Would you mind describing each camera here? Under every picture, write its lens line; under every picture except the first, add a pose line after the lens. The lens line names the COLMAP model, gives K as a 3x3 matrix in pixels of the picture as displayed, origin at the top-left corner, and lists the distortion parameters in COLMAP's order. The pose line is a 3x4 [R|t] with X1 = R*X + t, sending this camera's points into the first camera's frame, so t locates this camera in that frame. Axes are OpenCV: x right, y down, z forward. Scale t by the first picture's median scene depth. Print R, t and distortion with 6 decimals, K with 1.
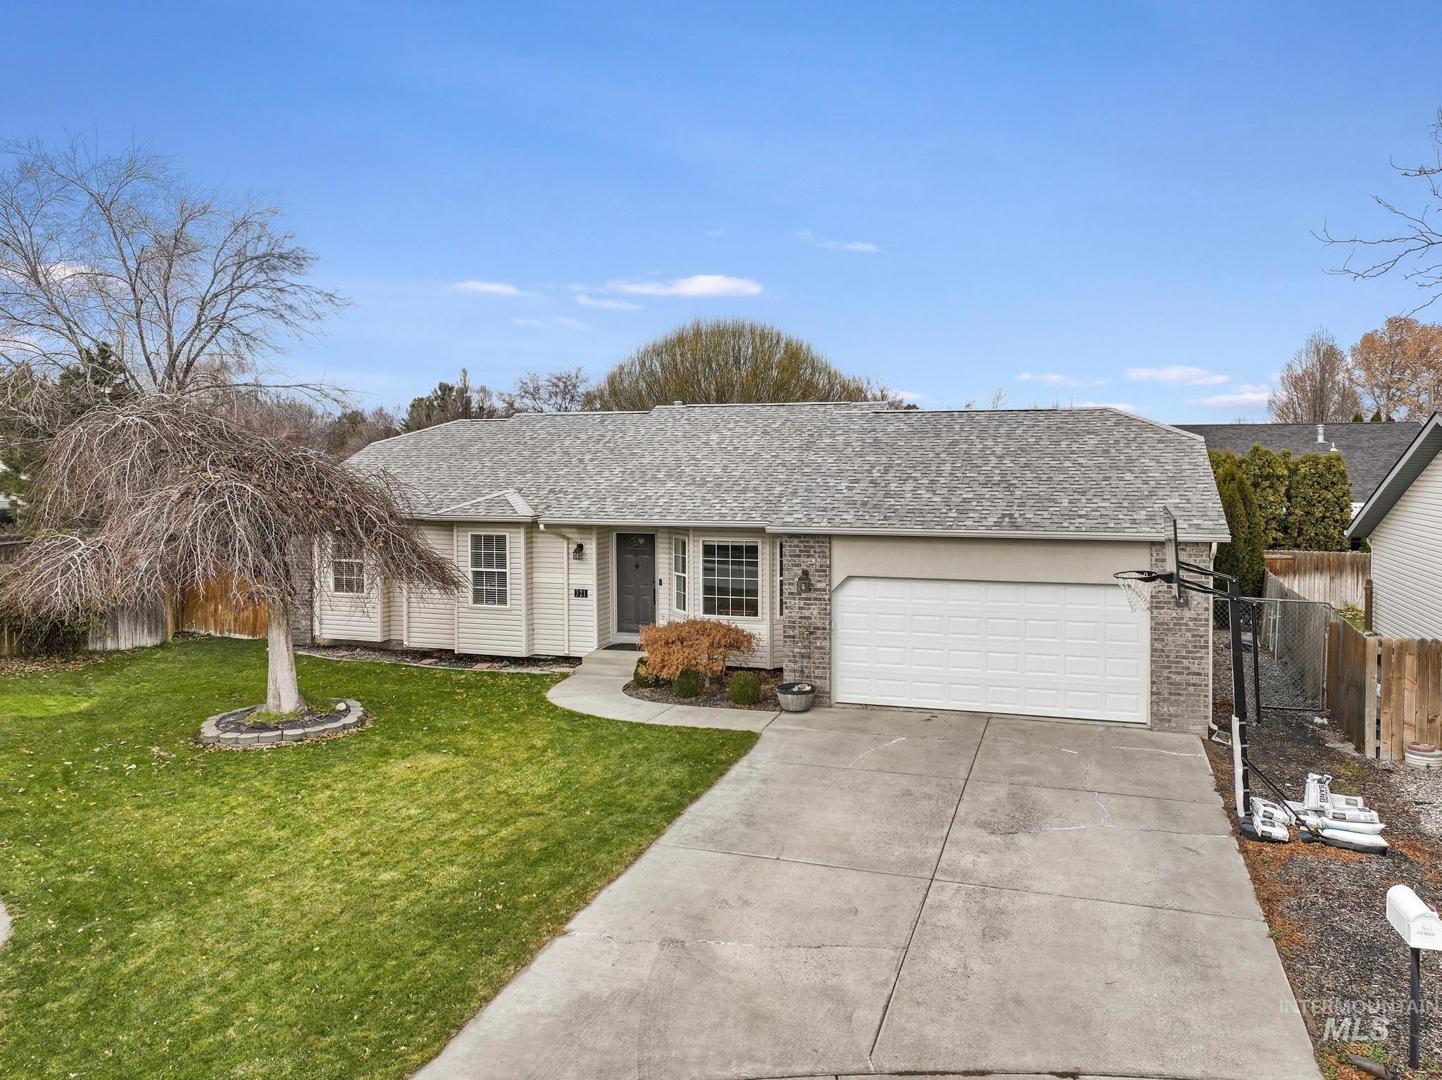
lens RADIAL K [[1034.5, 0, 763.4], [0, 1034.5, 477.4], [0, 0, 1]] dist [-0.001405, 0.008511]
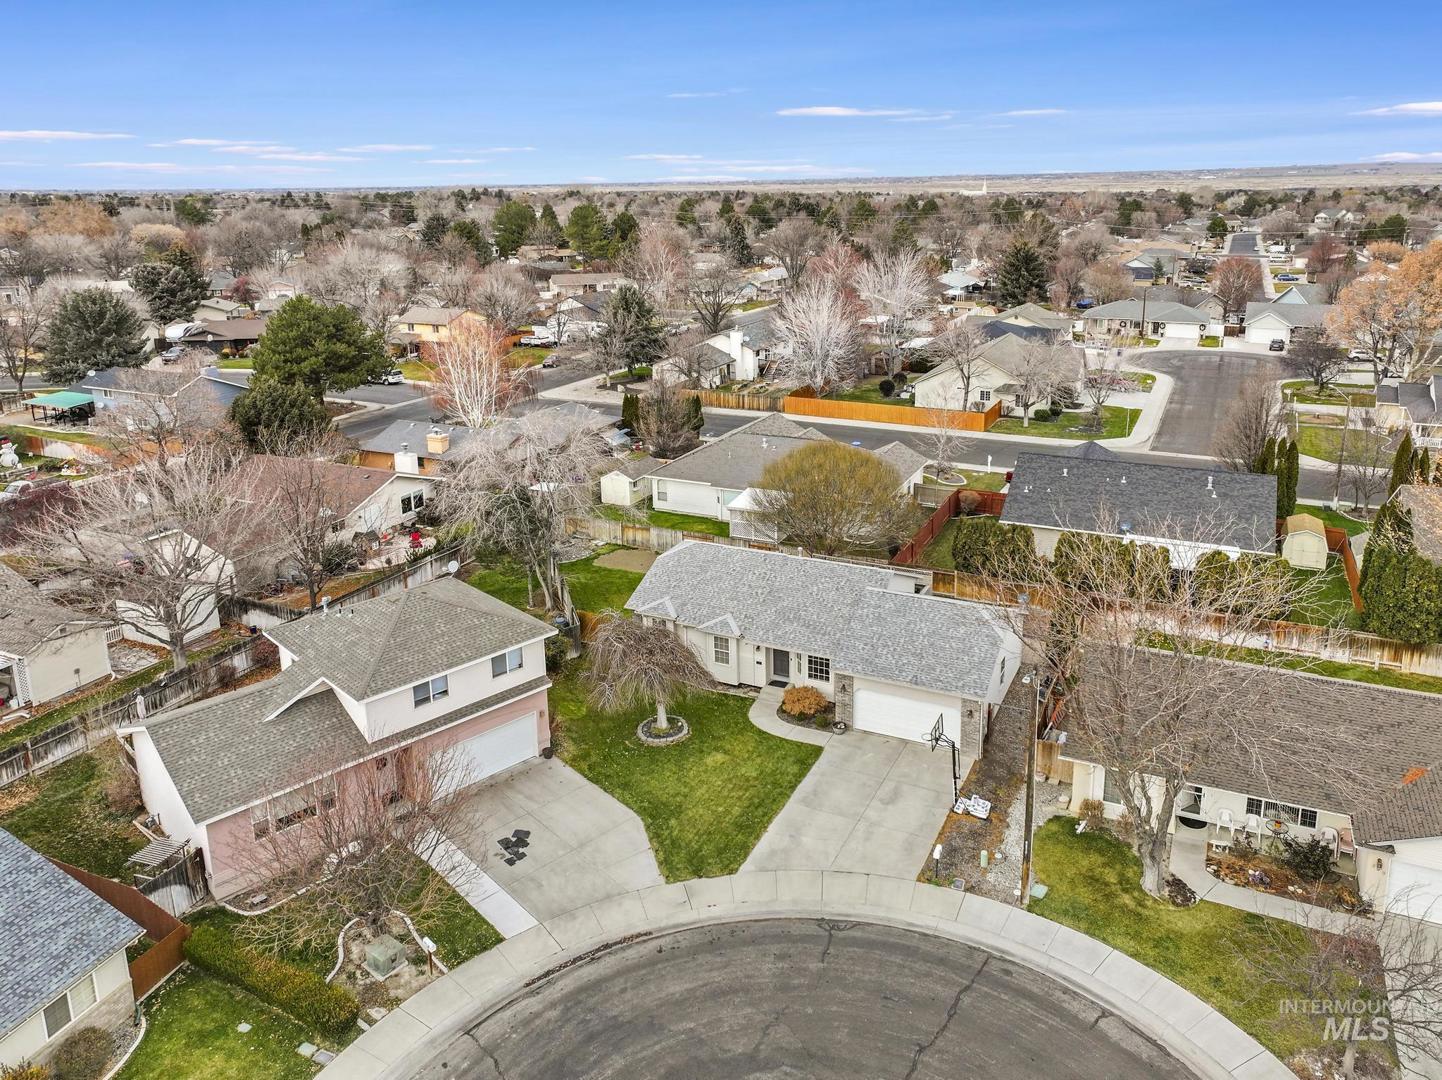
lens RADIAL K [[1048.6, 0, 757.5], [0, 1048.6, 442.3], [0, 0, 1]] dist [0.005601, 0.000064]
pose [[0.990629, 0.025353, -0.134207, 0.186973], [0.005005, 0.975220, 0.221179, -1.254485], [0.136489, -0.219778, 0.965955, -1.709077]]
